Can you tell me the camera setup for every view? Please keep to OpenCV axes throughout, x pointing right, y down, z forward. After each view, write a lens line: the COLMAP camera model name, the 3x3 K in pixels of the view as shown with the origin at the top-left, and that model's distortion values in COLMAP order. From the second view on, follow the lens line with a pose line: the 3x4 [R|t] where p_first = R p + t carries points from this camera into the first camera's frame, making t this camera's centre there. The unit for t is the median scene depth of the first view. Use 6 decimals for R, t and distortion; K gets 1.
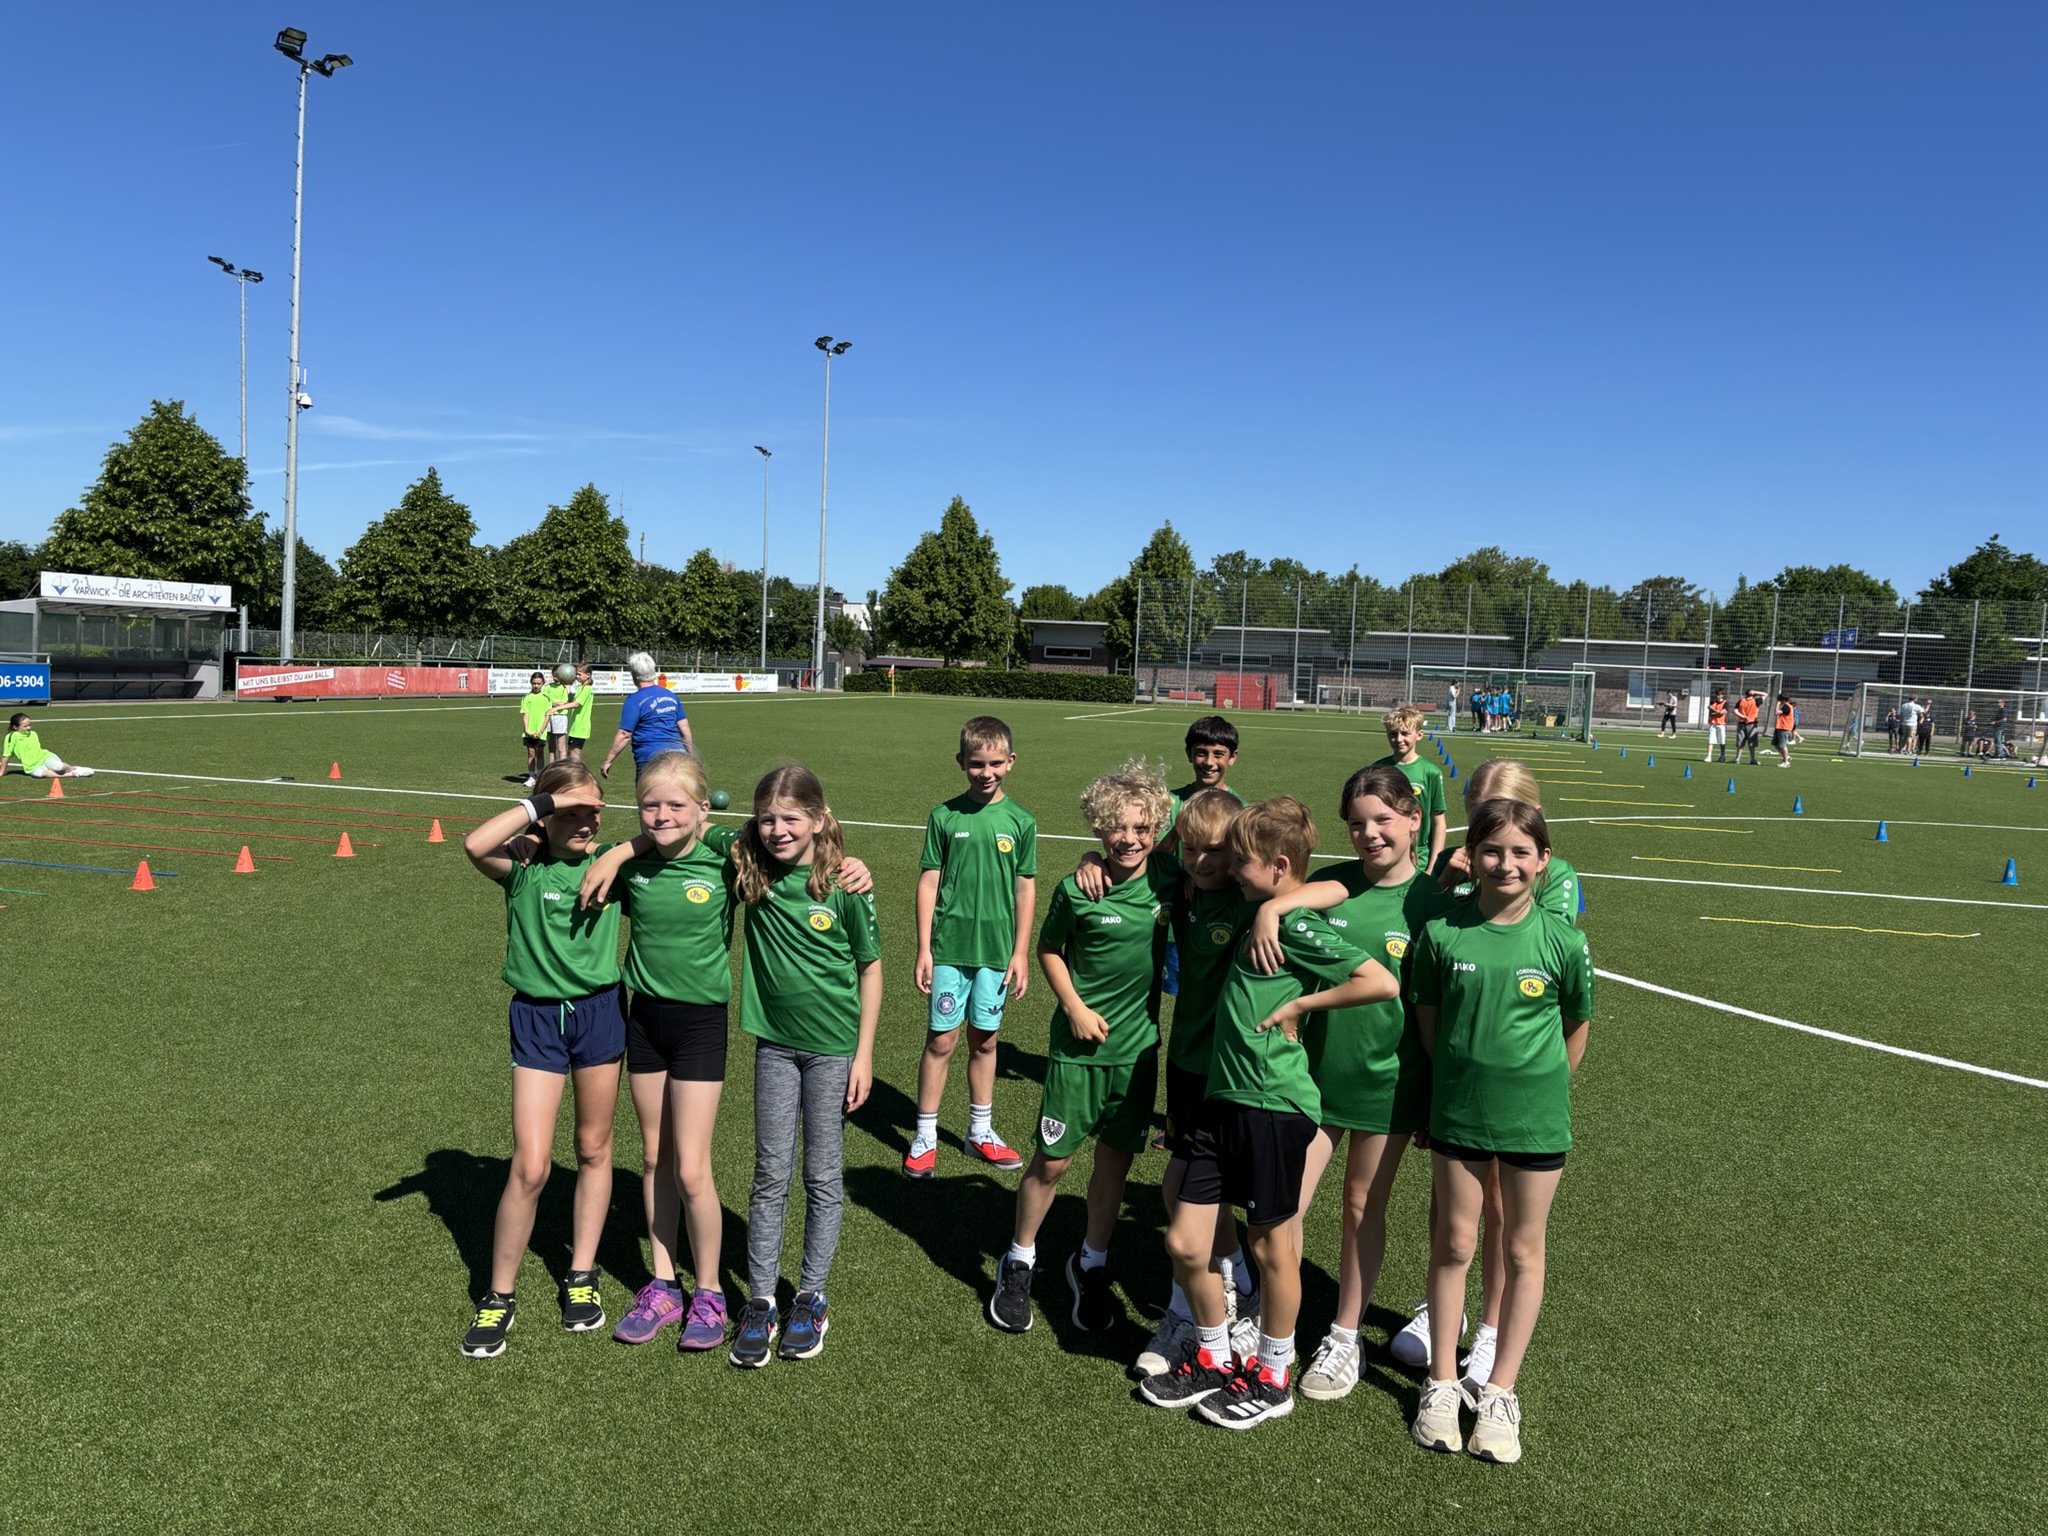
lens RADIAL K [[1560.8, 0, 1035.2], [0, 1560.8, 775.7], [0, 0, 1]] dist [0.052292, -0.065891]
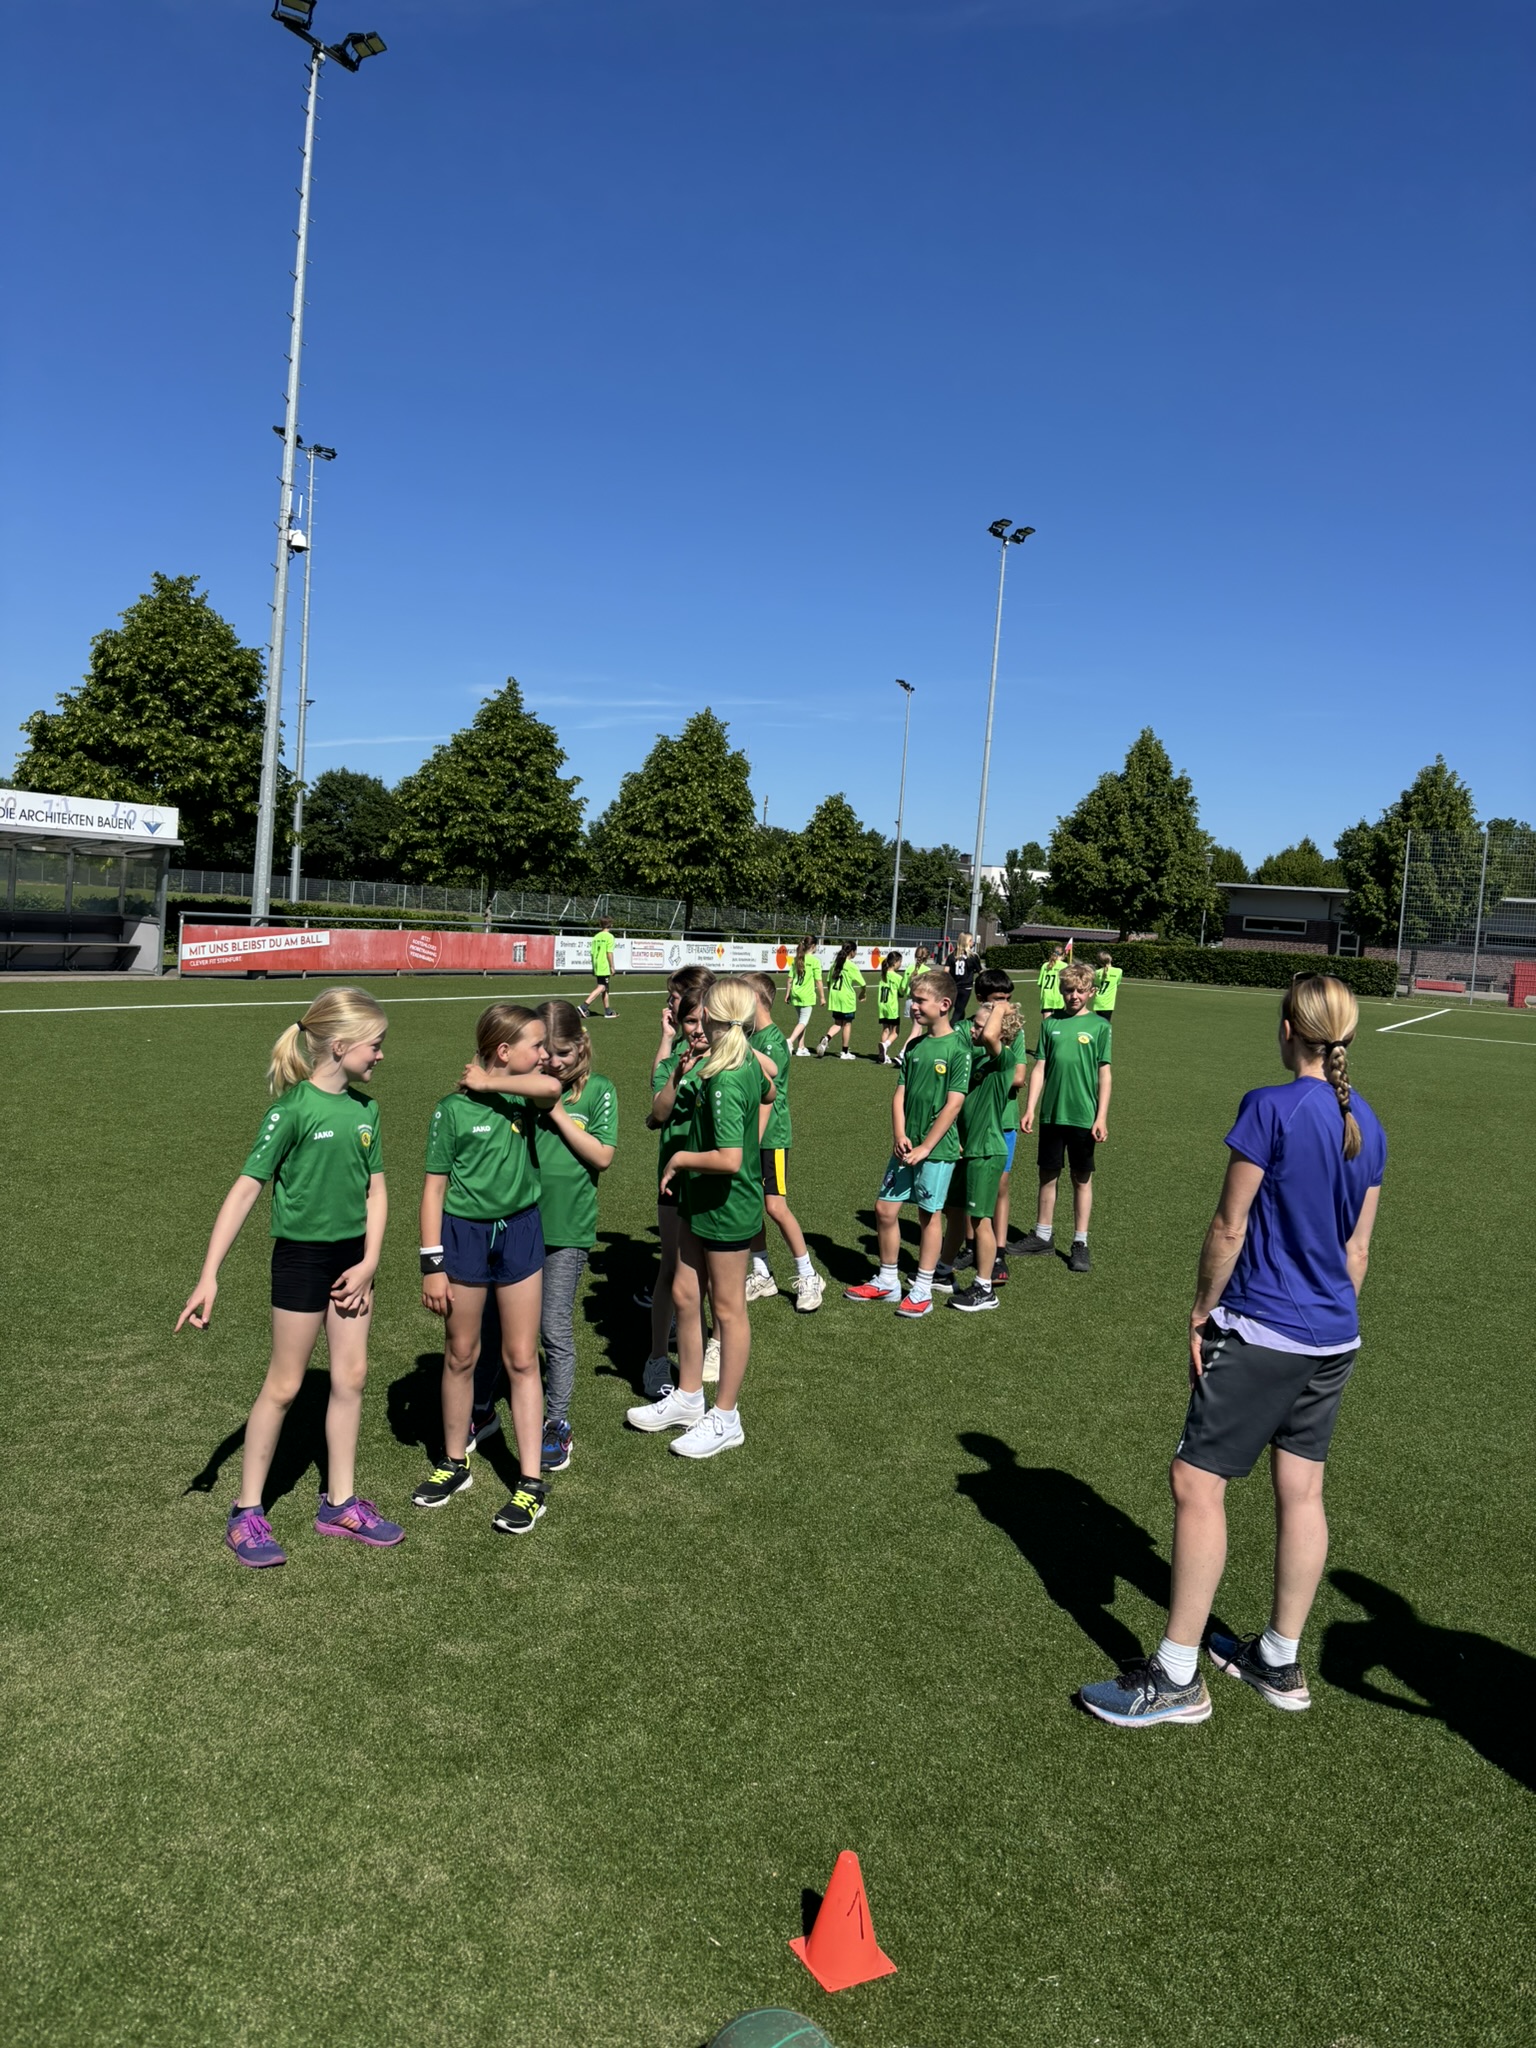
lens RADIAL K [[1560.8, 0, 755.3], [0, 1560.8, 1042.4], [0, 0, 1]] dist [0.052292, -0.065891]
pose [[0.968921, 0.041144, -0.243925, -0.062880], [-0.040955, 0.999144, 0.005848, -0.021099], [0.243956, 0.004324, 0.969777, 0.255566]]
